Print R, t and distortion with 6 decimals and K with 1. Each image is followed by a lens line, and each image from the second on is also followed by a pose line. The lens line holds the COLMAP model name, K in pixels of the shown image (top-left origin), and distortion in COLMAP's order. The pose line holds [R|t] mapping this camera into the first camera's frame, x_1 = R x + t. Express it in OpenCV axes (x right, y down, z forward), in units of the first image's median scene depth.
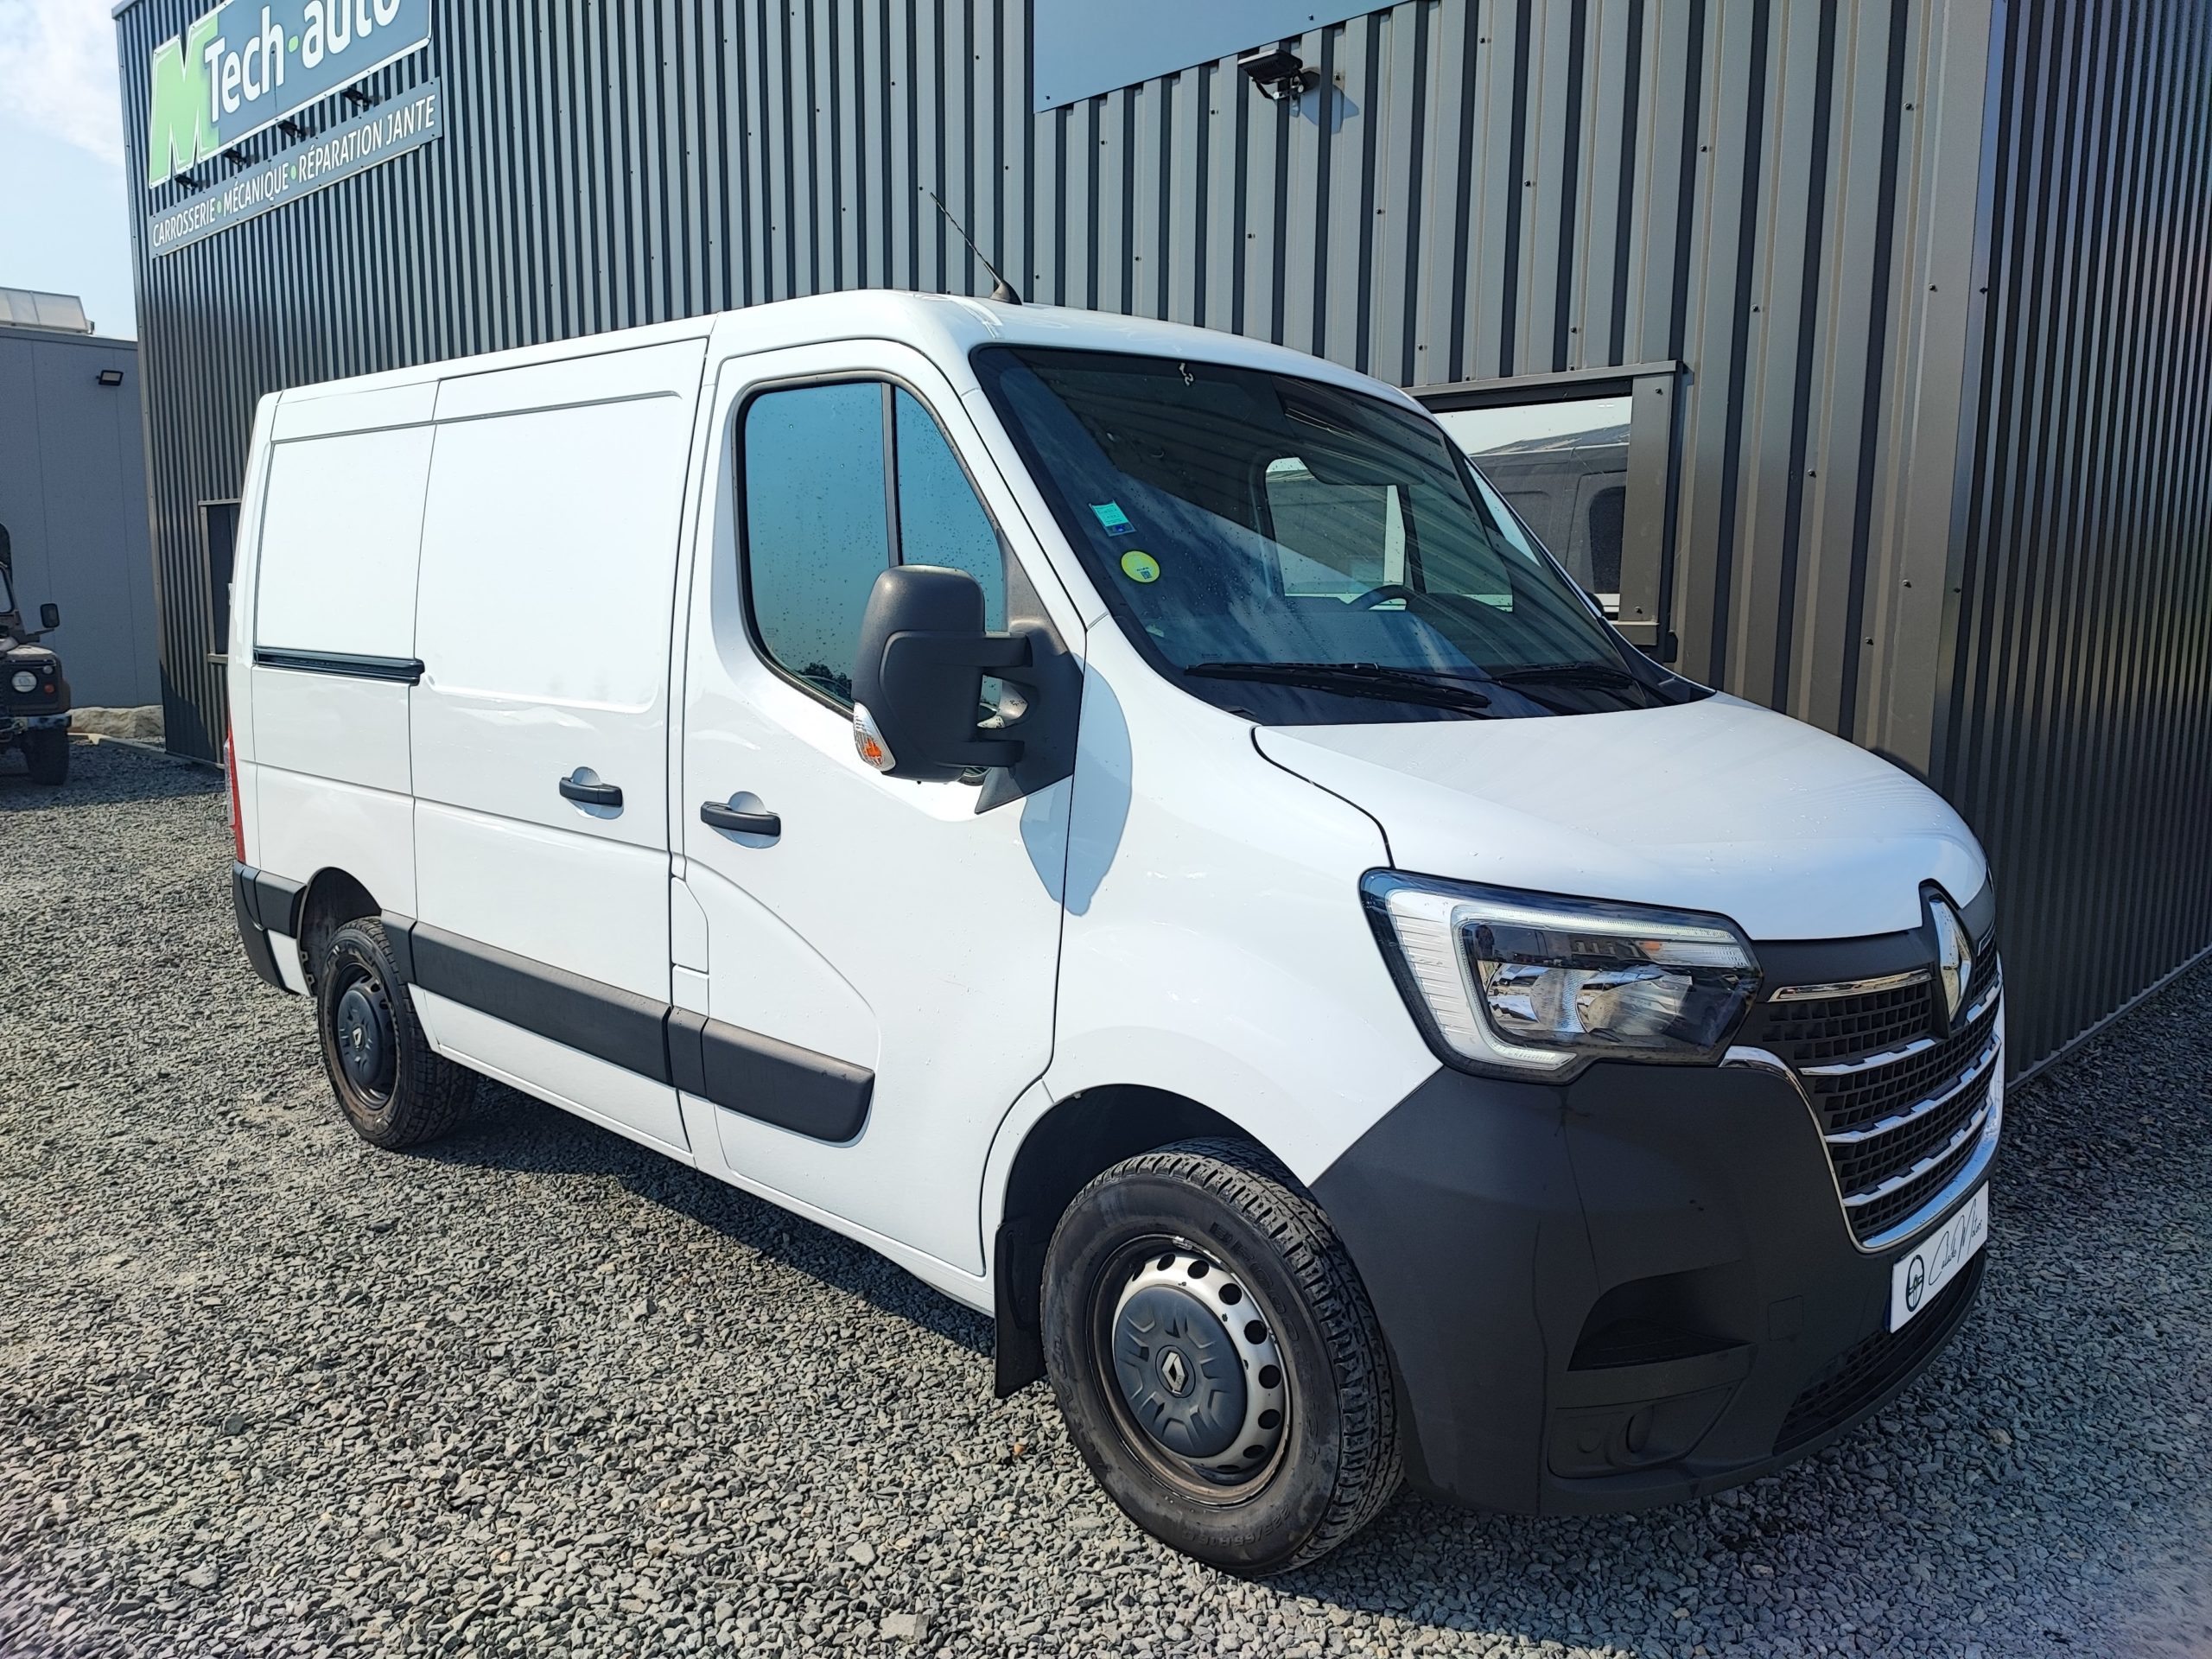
lens RADIAL K [[1578.9, 0, 1106.0], [0, 1578.9, 829.5], [0, 0, 1]] dist [0.050926, -0.061546]
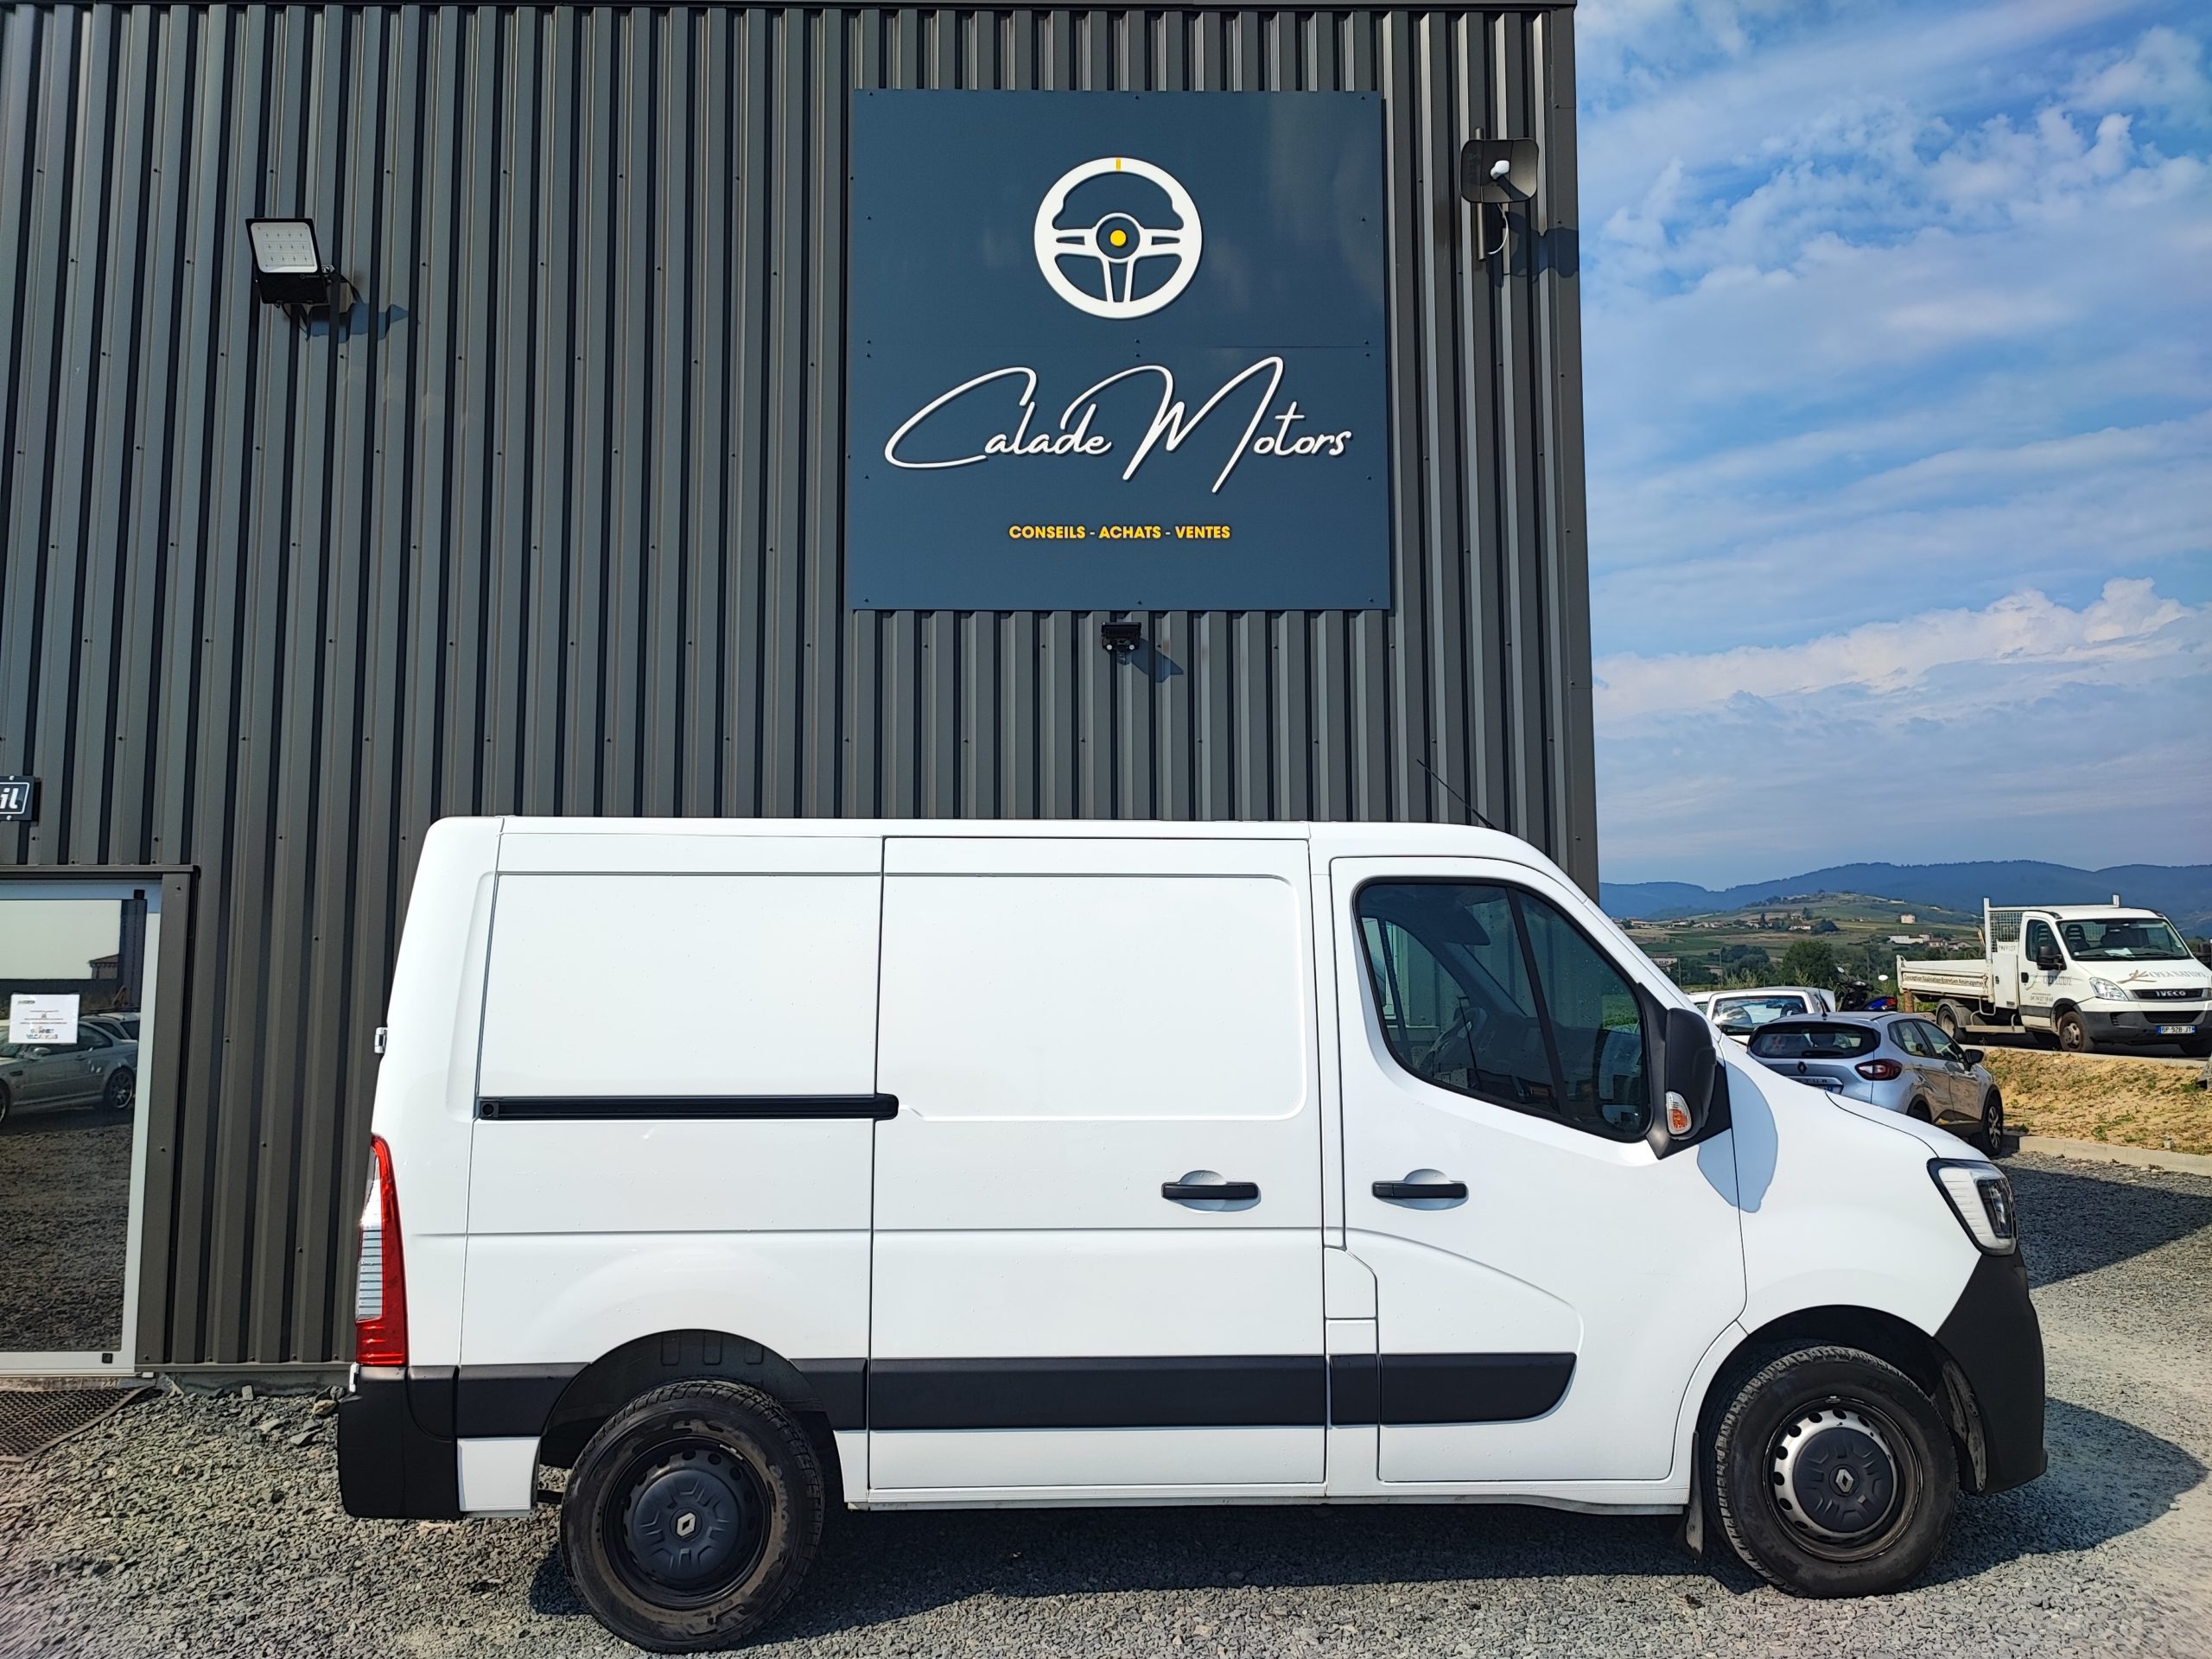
lens RADIAL K [[1578.9, 0, 1106.0], [0, 1578.9, 829.5], [0, 0, 1]] dist [0.050926, -0.061546]
pose [[0.720391, 0.054989, 0.691384, -1.367873], [0.113058, 0.974208, -0.195286, -0.072240], [-0.684291, 0.218849, 0.695594, 0.157434]]
